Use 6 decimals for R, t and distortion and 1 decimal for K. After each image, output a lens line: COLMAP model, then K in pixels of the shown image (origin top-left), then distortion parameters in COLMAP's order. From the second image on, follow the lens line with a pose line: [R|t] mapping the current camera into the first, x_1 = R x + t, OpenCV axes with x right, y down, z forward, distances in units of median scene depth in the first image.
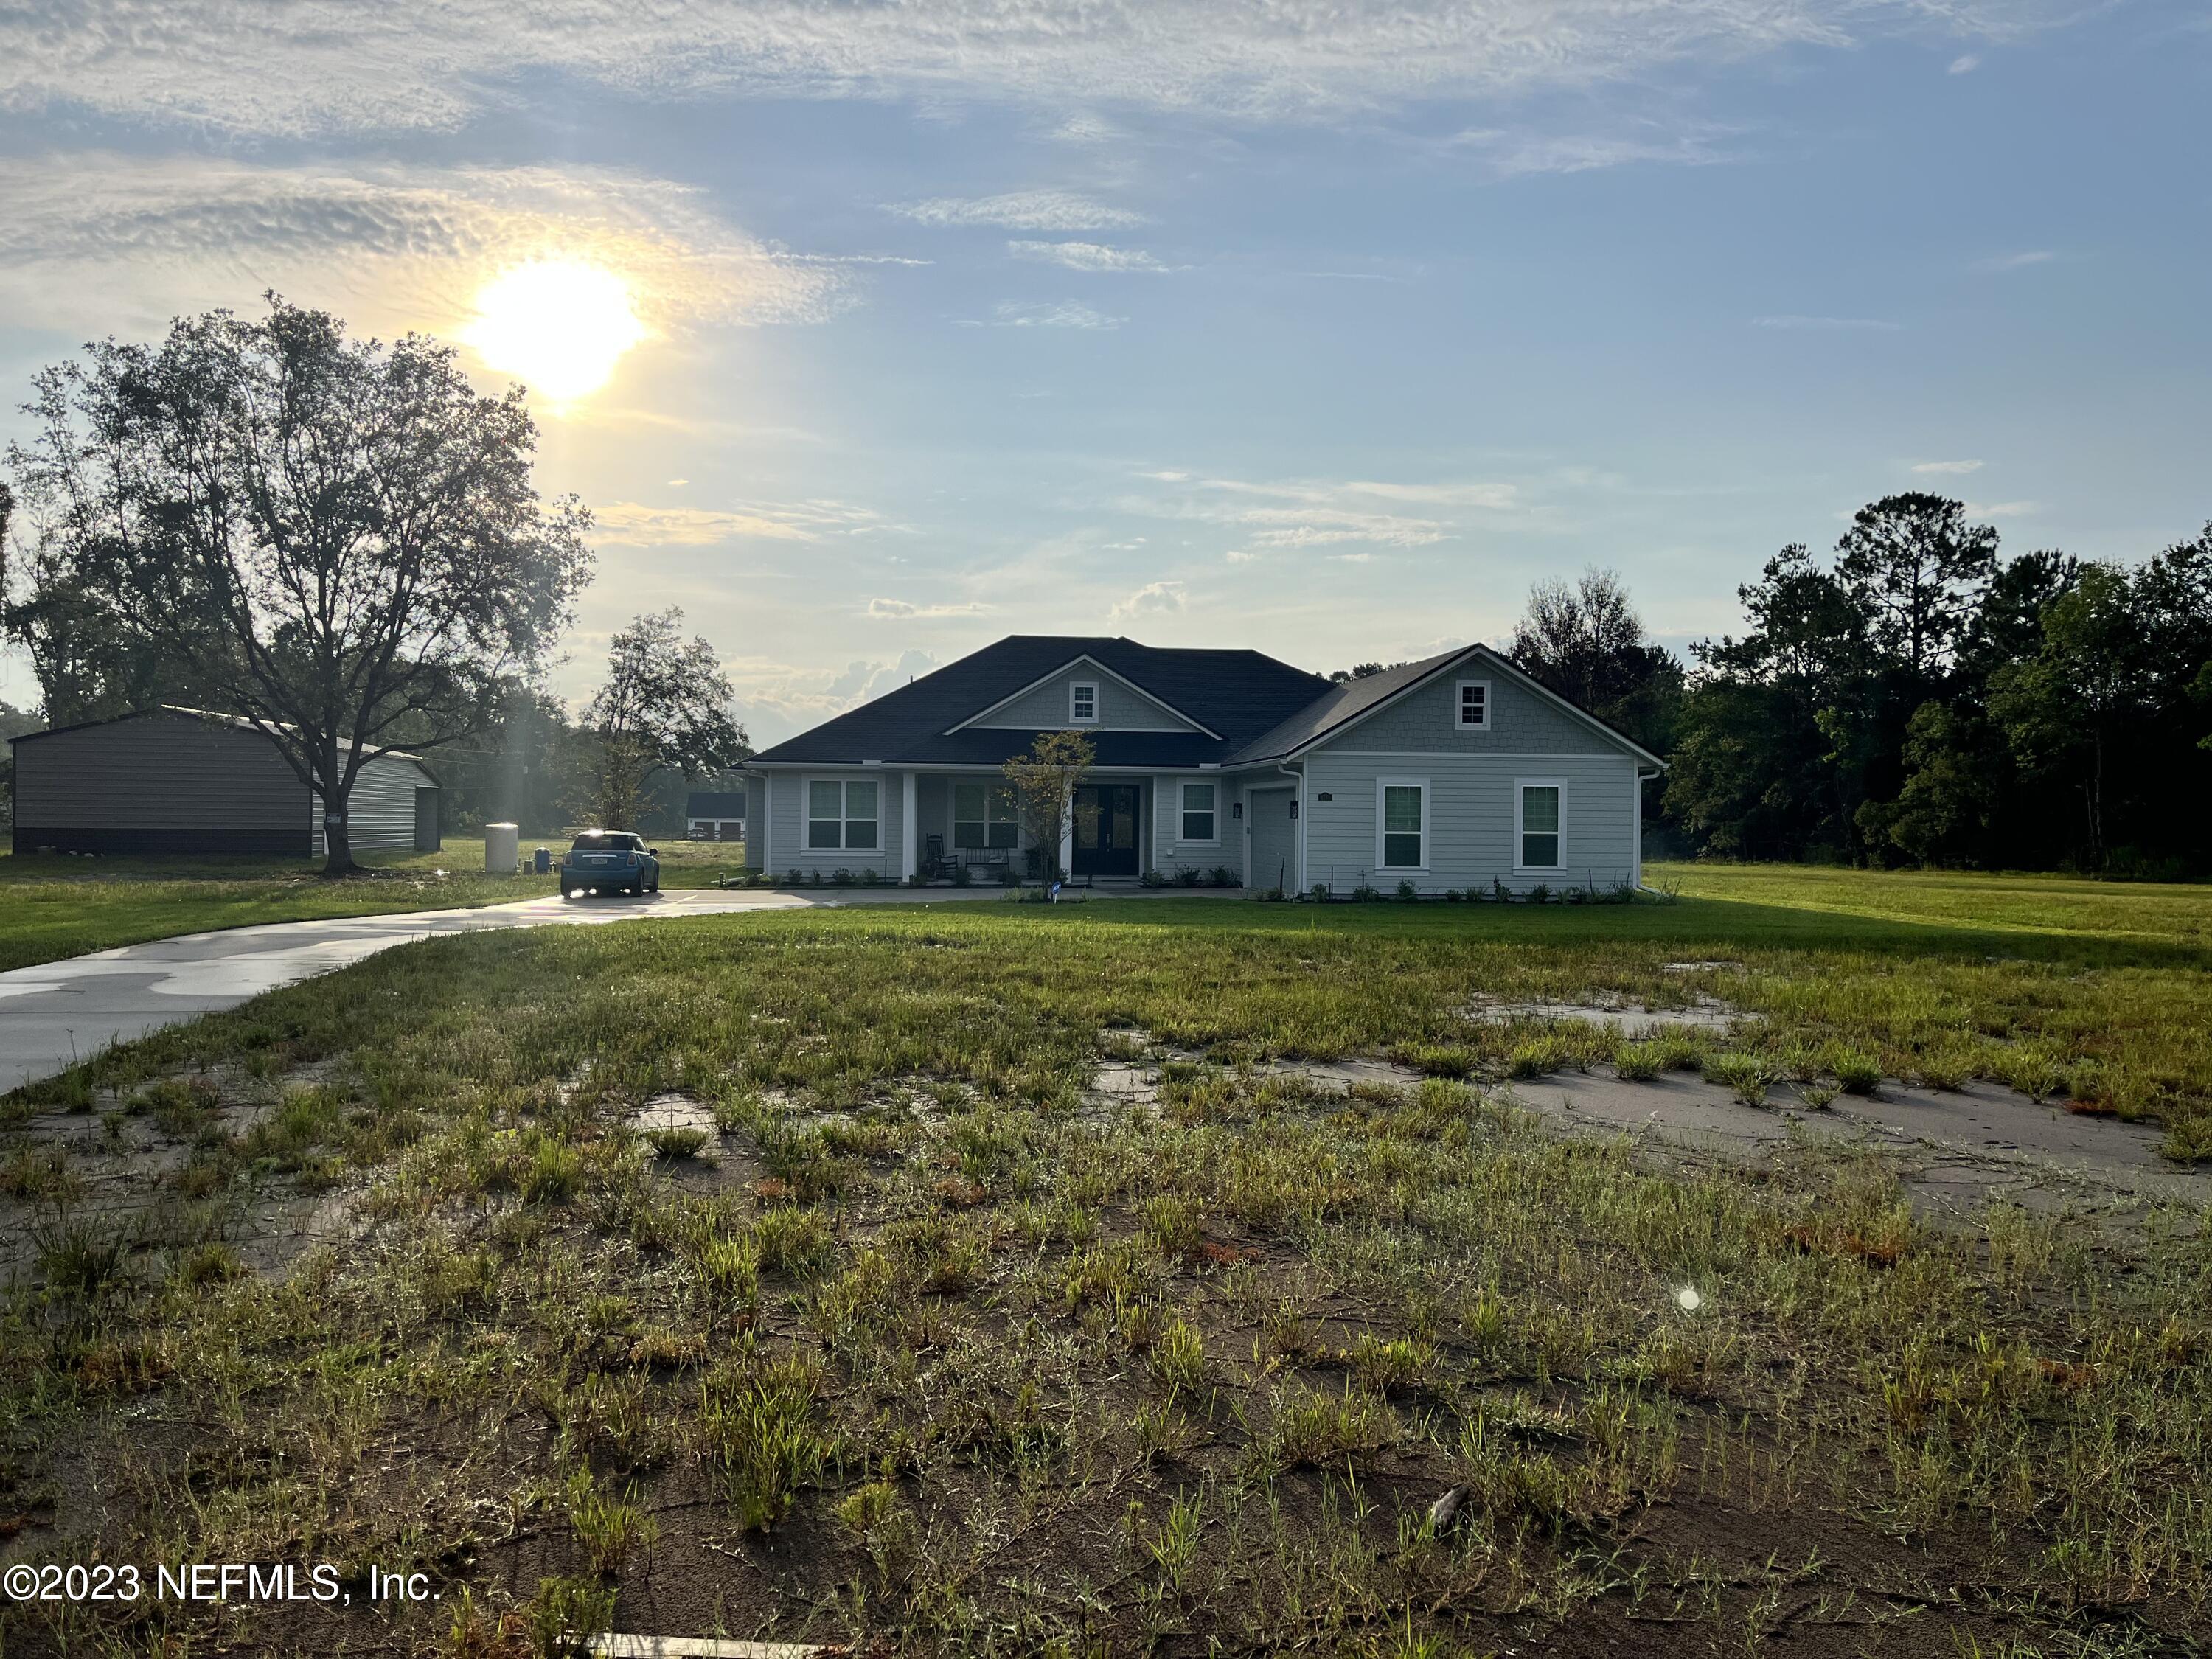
lens RADIAL K [[1680.6, 0, 1106.0], [0, 1680.6, 829.5], [0, 0, 1]] dist [0.128344, 0.000626]
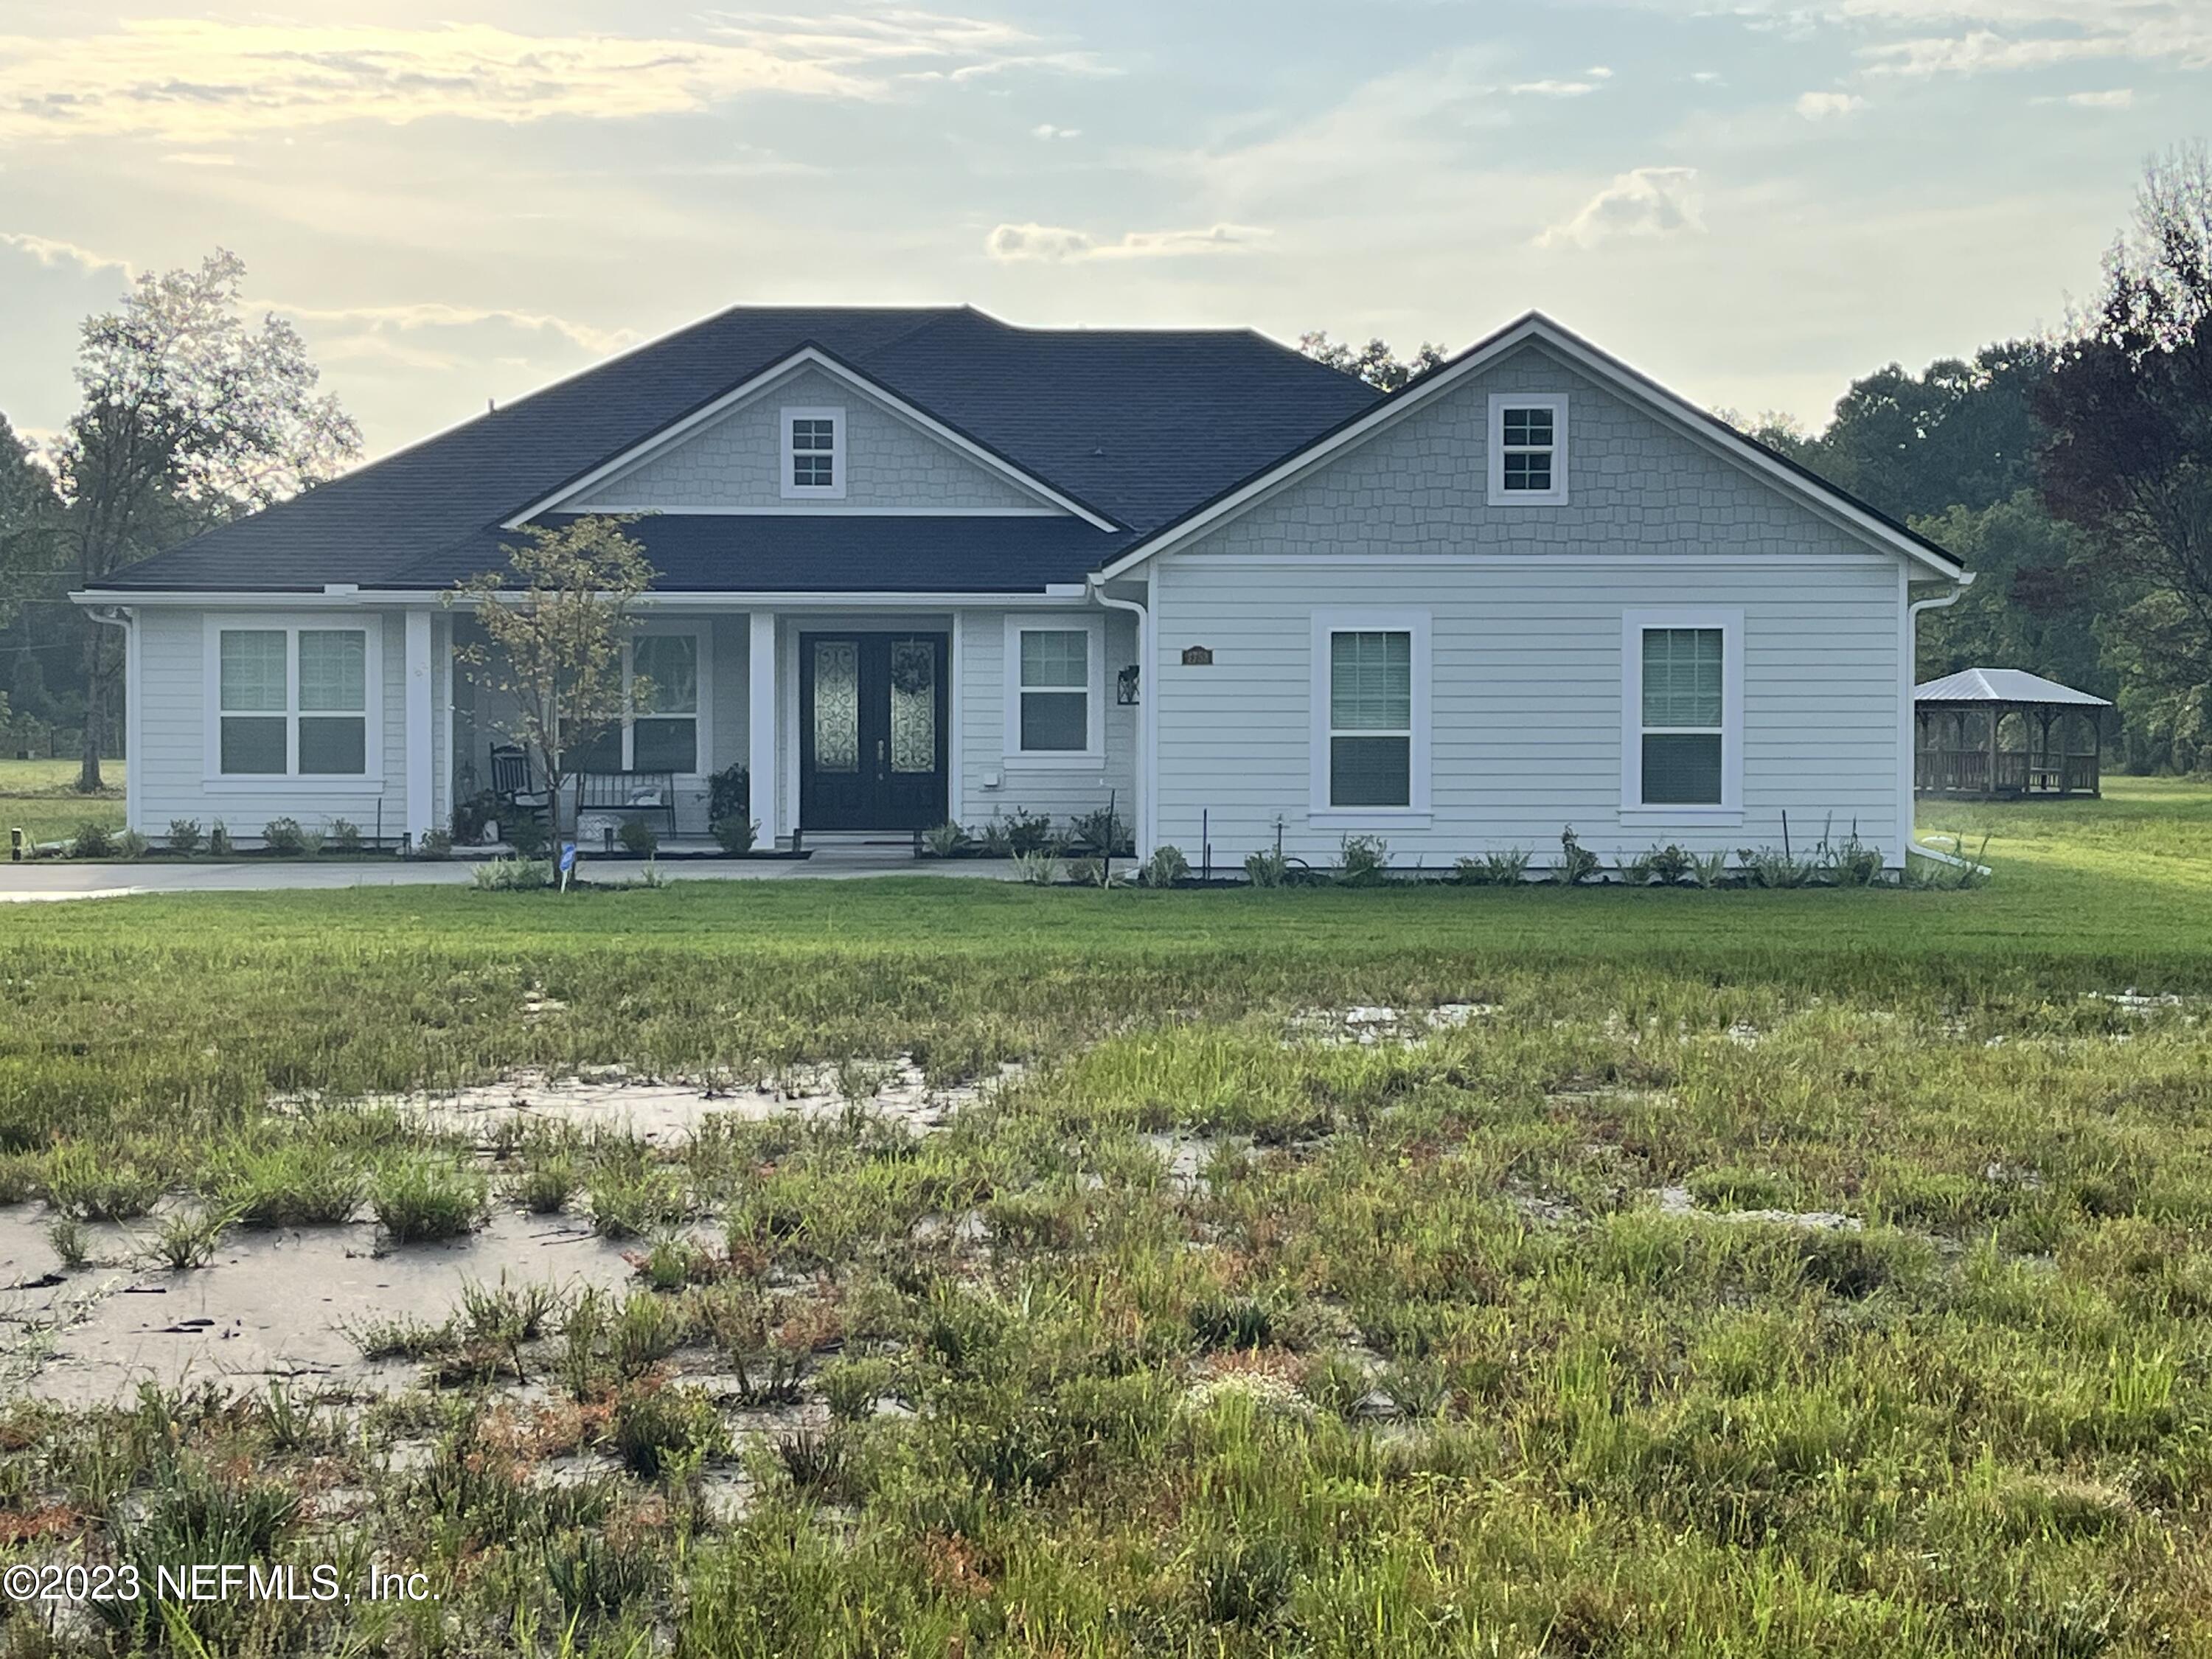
lens RADIAL K [[3763.2, 0, 1106.0], [0, 3763.2, 829.5], [0, 0, 1]] dist [0.169148, -0.271610]
pose [[0.994845, -0.005496, -0.101257, 0.172022], [0.008165, 0.999629, 0.025967, 0.000816], [0.101076, -0.026660, 0.994521, -0.016244]]
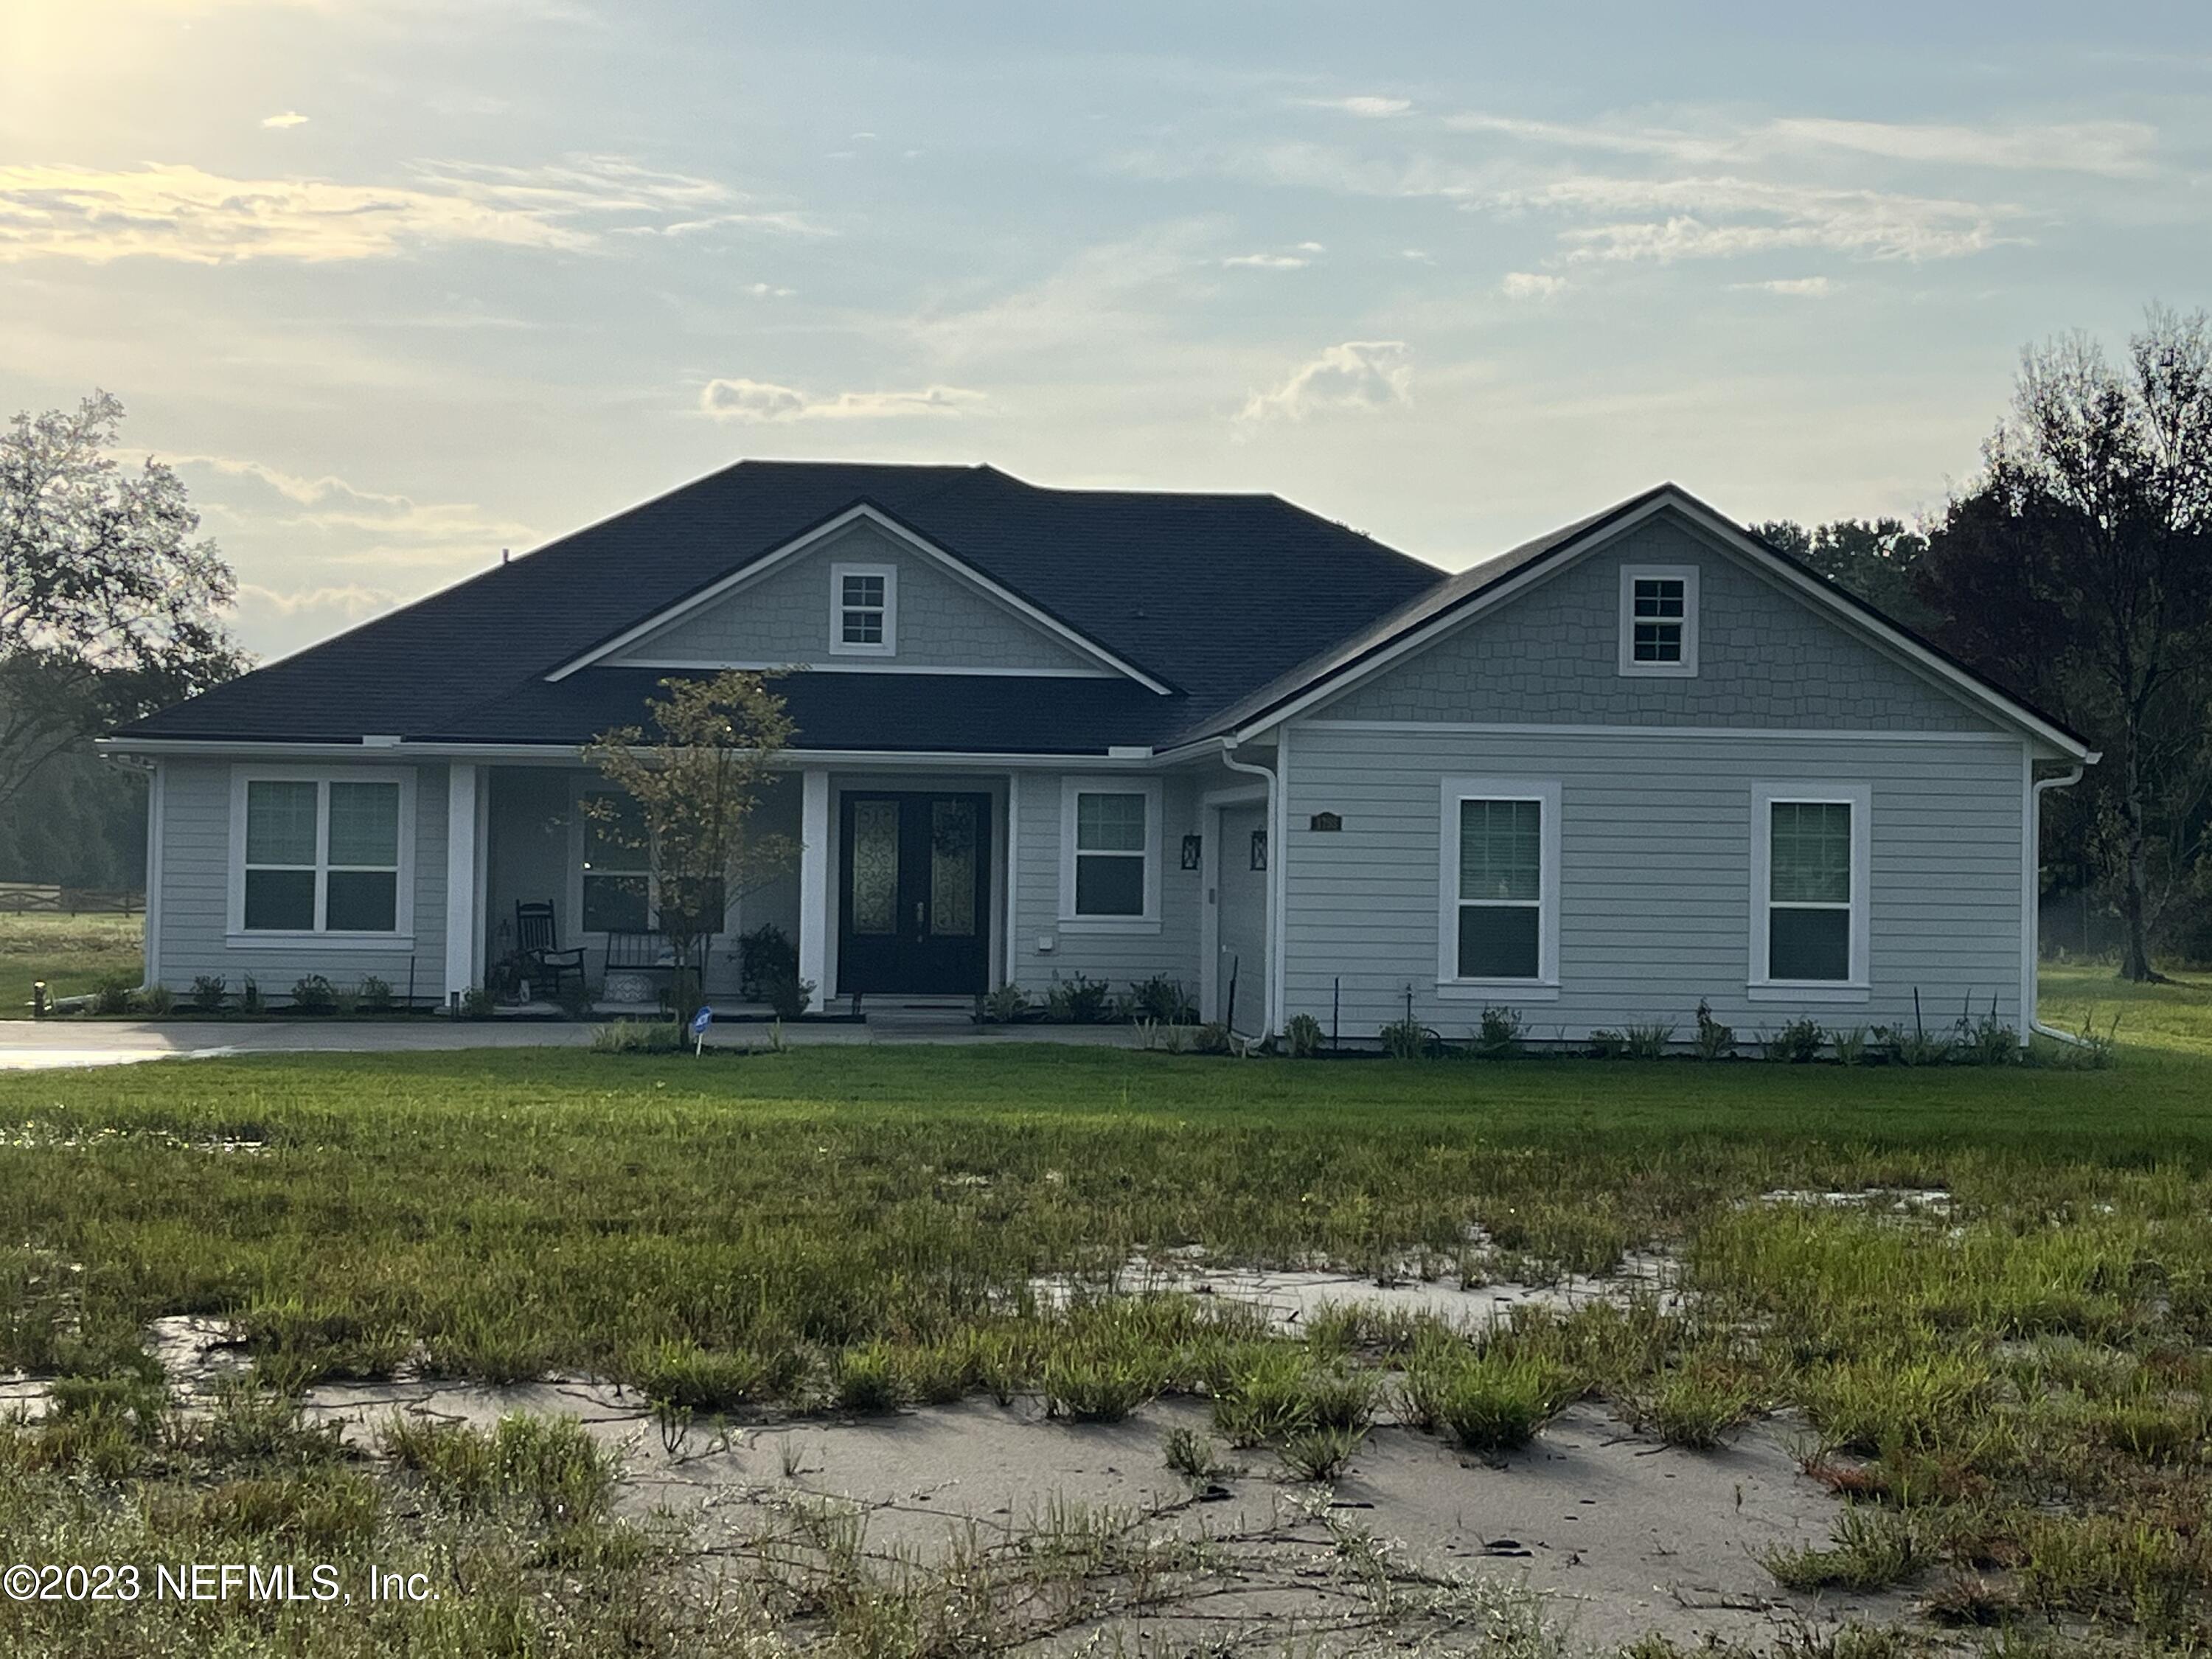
lens RADIAL K [[3776.0, 0, 1106.0], [0, 3776.0, 829.5], [0, 0, 1]] dist [0.143704, -0.115361]
pose [[0.999574, 0.005090, -0.028750, 0.082680], [-0.005572, 0.999844, -0.016731, -0.000158], [0.028661, 0.016884, 0.999447, -0.009746]]
